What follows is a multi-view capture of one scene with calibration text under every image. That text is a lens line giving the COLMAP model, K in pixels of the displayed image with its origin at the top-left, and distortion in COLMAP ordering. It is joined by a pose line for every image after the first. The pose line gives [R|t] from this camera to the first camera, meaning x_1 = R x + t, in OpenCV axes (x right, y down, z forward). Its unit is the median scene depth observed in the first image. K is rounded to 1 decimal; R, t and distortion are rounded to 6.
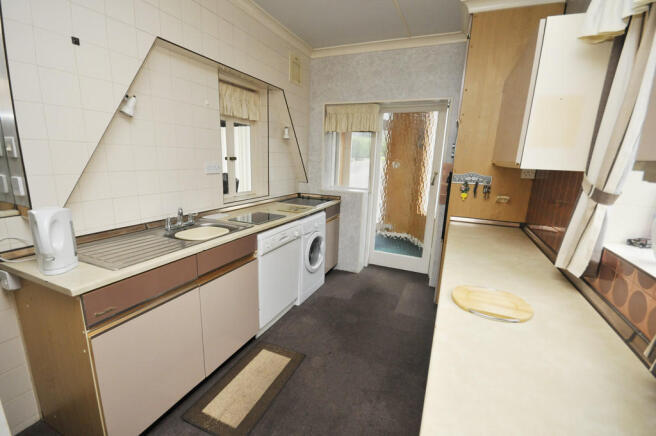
lens RADIAL K [[289.1, 0, 327.1], [0, 289.1, 222.0], [0, 0, 1]] dist [0.001185, -0.000157]
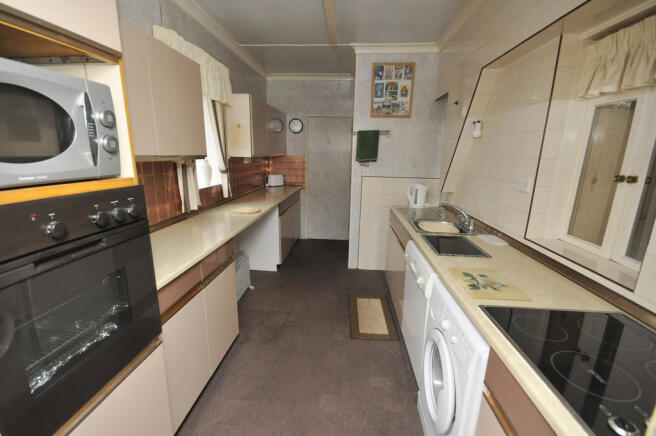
lens RADIAL K [[289.1, 0, 327.1], [0, 289.1, 222.0], [0, 0, 1]] dist [0.001185, -0.000157]
pose [[-0.941736, 0.023609, -0.335524, 0.441471], [-0.126033, 0.900089, 0.417079, -0.463831], [0.311849, 0.435066, -0.844671, 2.035302]]
